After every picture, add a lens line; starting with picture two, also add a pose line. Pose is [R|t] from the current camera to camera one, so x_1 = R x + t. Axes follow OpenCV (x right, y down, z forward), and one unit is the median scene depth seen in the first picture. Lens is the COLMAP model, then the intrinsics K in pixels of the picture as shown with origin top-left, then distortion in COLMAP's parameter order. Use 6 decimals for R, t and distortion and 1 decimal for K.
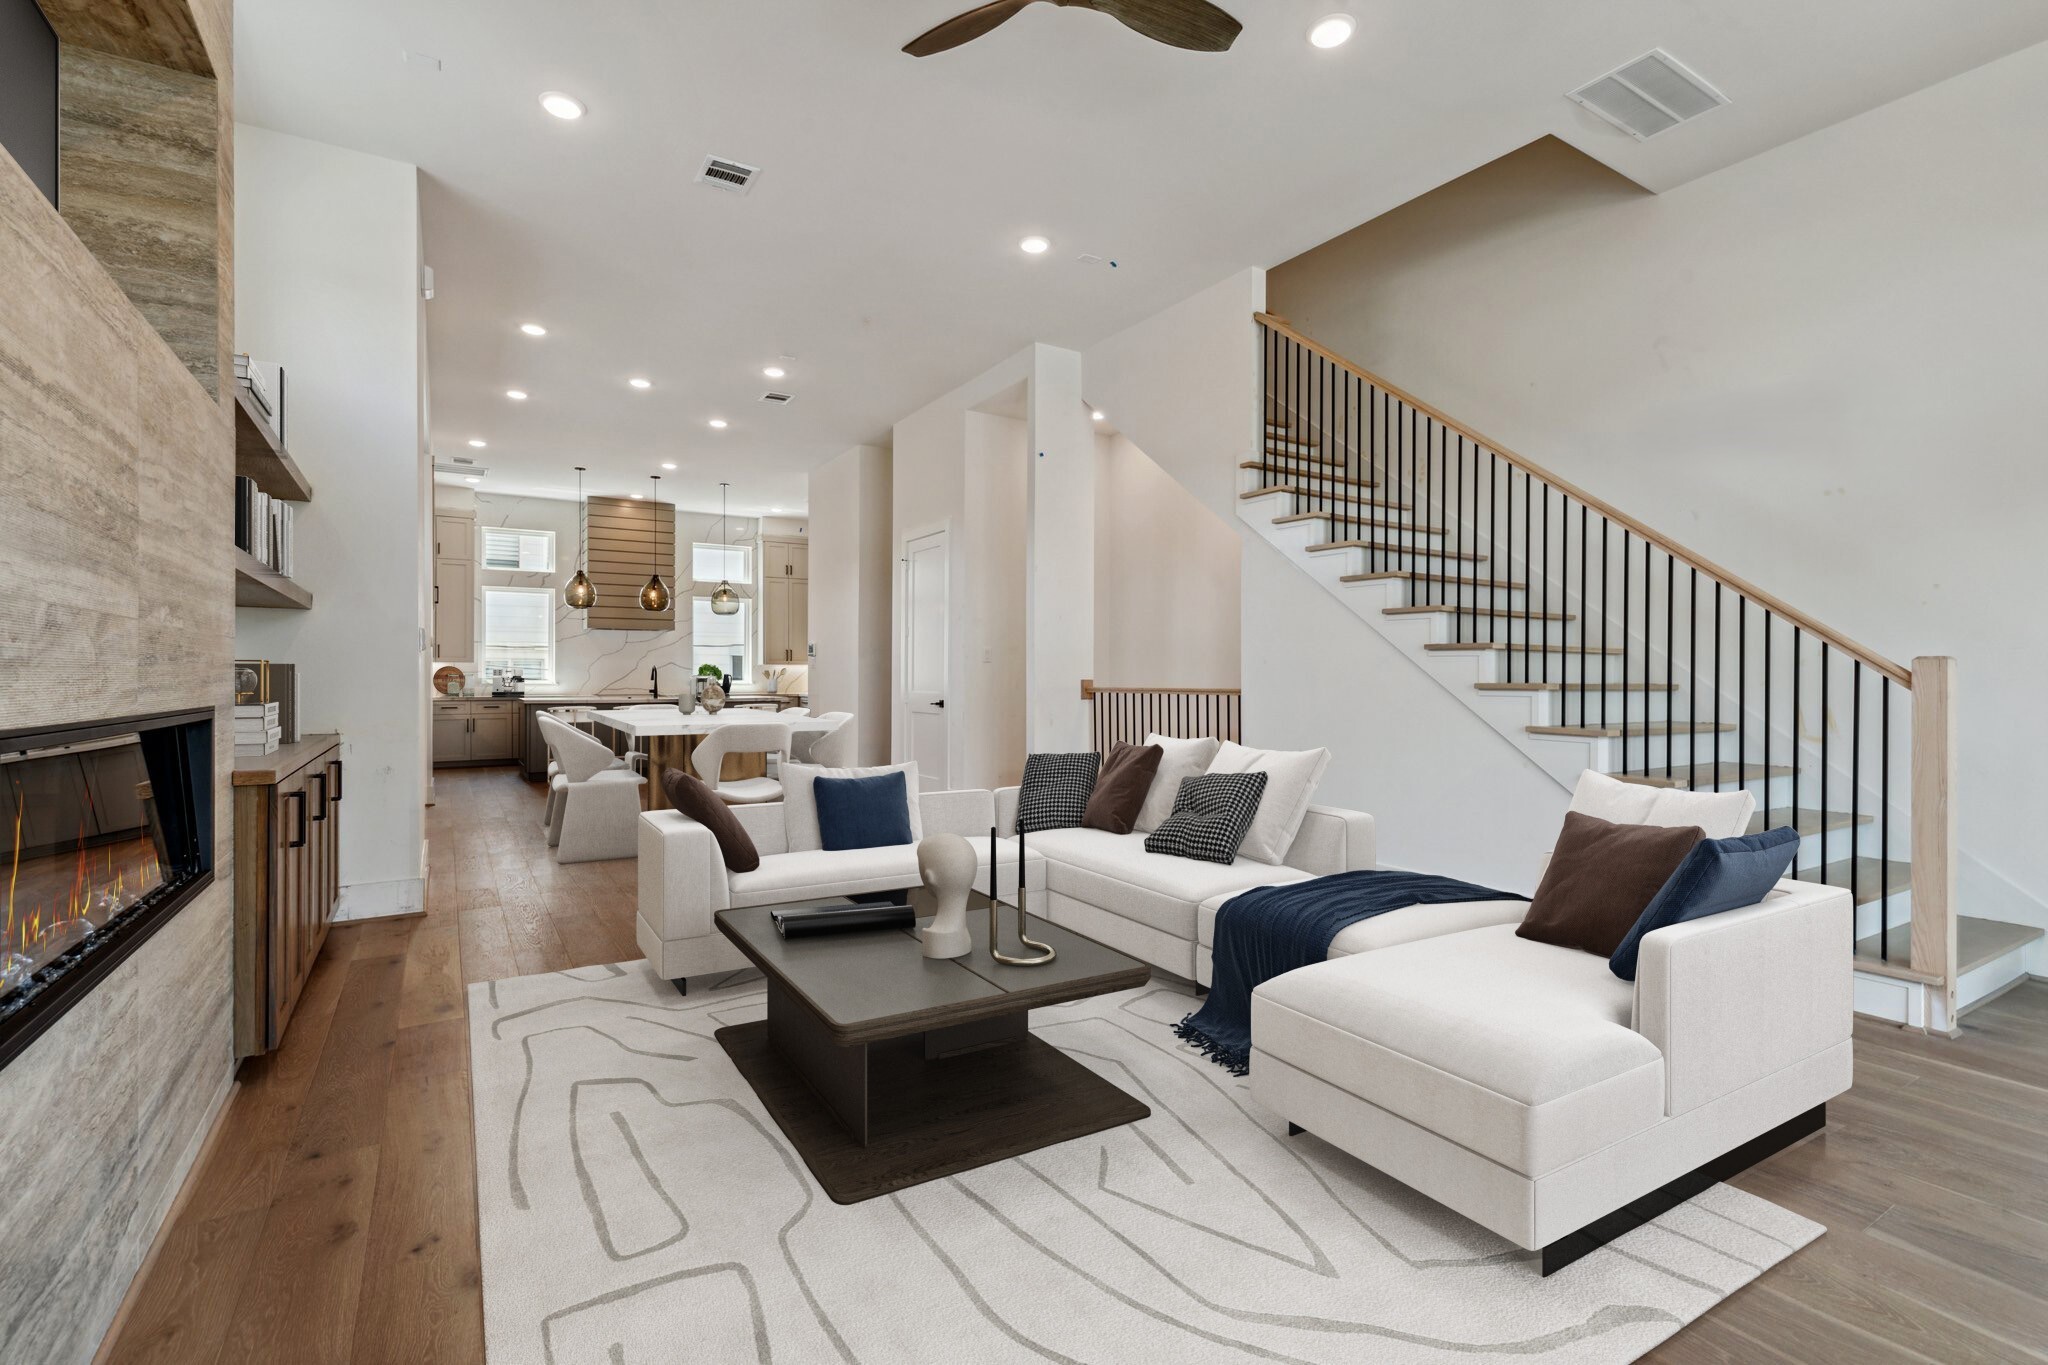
lens RADIAL K [[959.7, 0, 1029.9], [0, 959.7, 682.4], [0, 0, 1]] dist [0.000976, 0.000272]
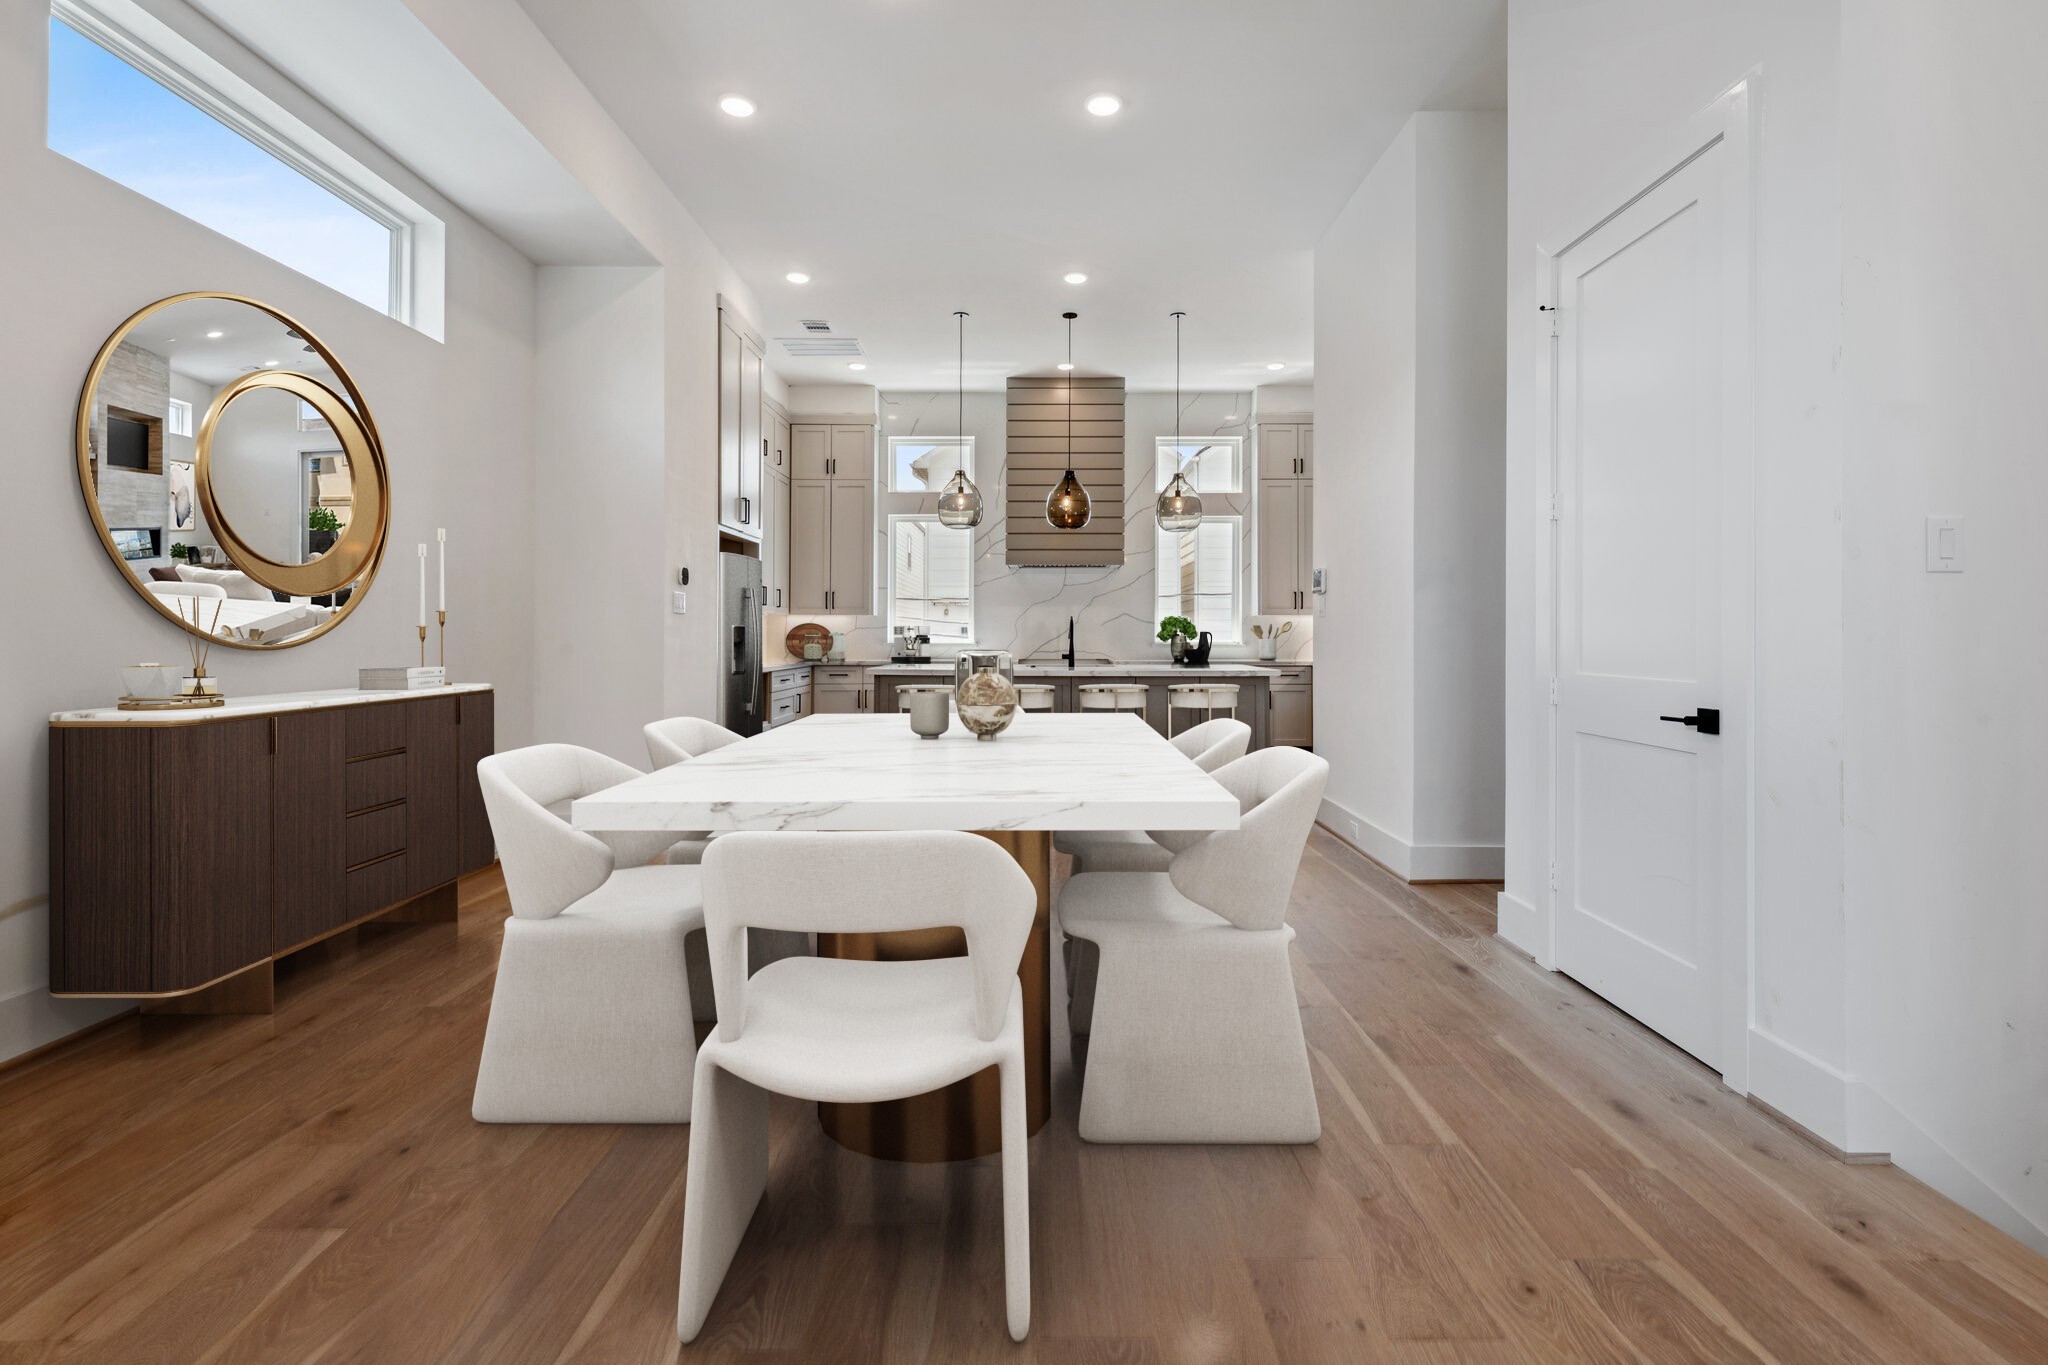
lens RADIAL K [[959.7, 0, 1061.2], [0, 959.7, 638.6], [0, 0, 1]] dist [0.000976, 0.000272]
pose [[0.864041, -0.002519, -0.503416, -0.075078], [0.001163, 0.999995, -0.003008, -0.001530], [0.503420, 0.002013, 0.864039, 0.415106]]
